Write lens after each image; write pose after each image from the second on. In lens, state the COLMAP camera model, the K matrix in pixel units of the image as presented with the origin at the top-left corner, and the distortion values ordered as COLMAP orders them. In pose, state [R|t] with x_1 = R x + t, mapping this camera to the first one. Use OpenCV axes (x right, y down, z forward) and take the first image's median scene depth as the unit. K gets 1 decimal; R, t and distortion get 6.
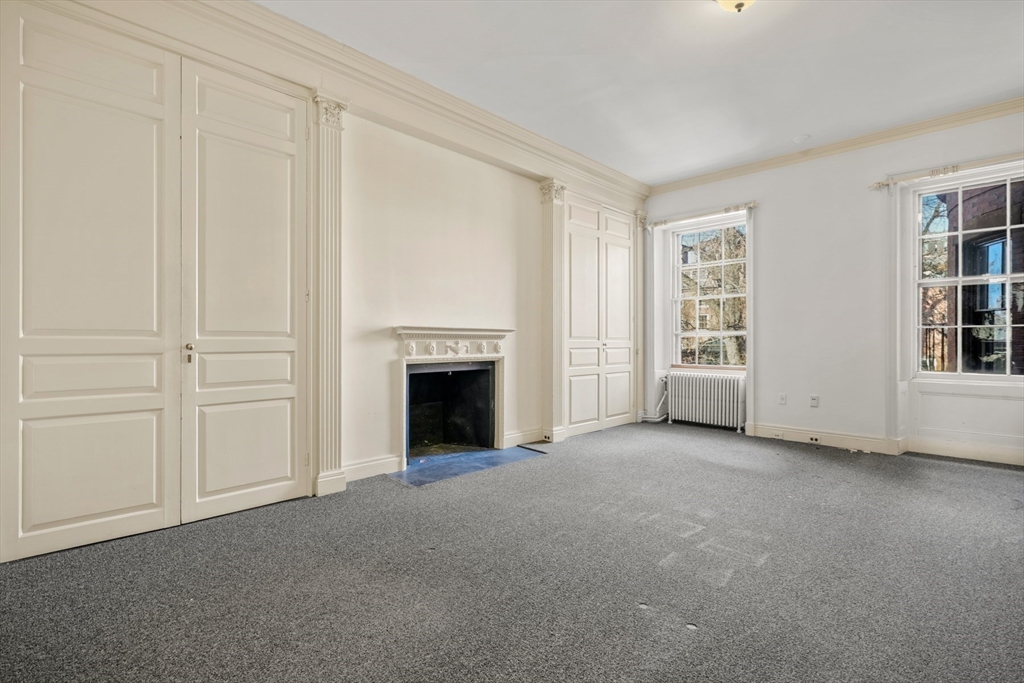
lens RADIAL K [[482.0, 0, 514.7], [0, 482.0, 342.1], [0, 0, 1]] dist [-0.000610, -0.000348]
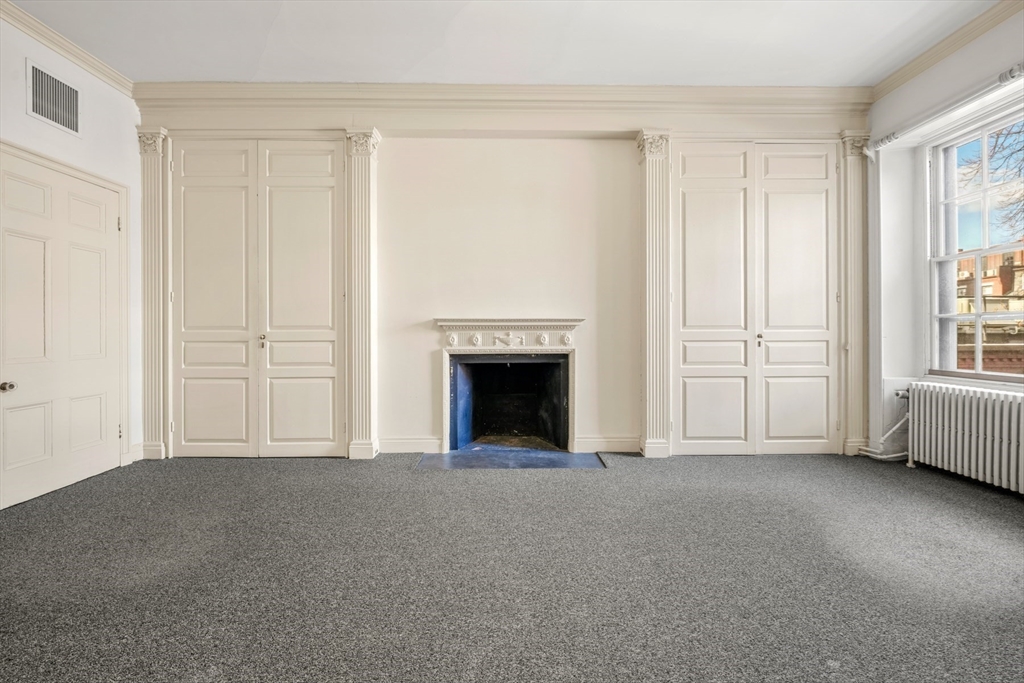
lens RADIAL K [[435.0, 0, 512.8], [0, 435.0, 335.5], [0, 0, 1]] dist [-0.000572, -0.000171]
pose [[0.710463, -0.000767, -0.703734, 0.532005], [0.002646, 0.999995, 0.001582, 0.003108], [0.703730, -0.002986, 0.710461, 0.401204]]
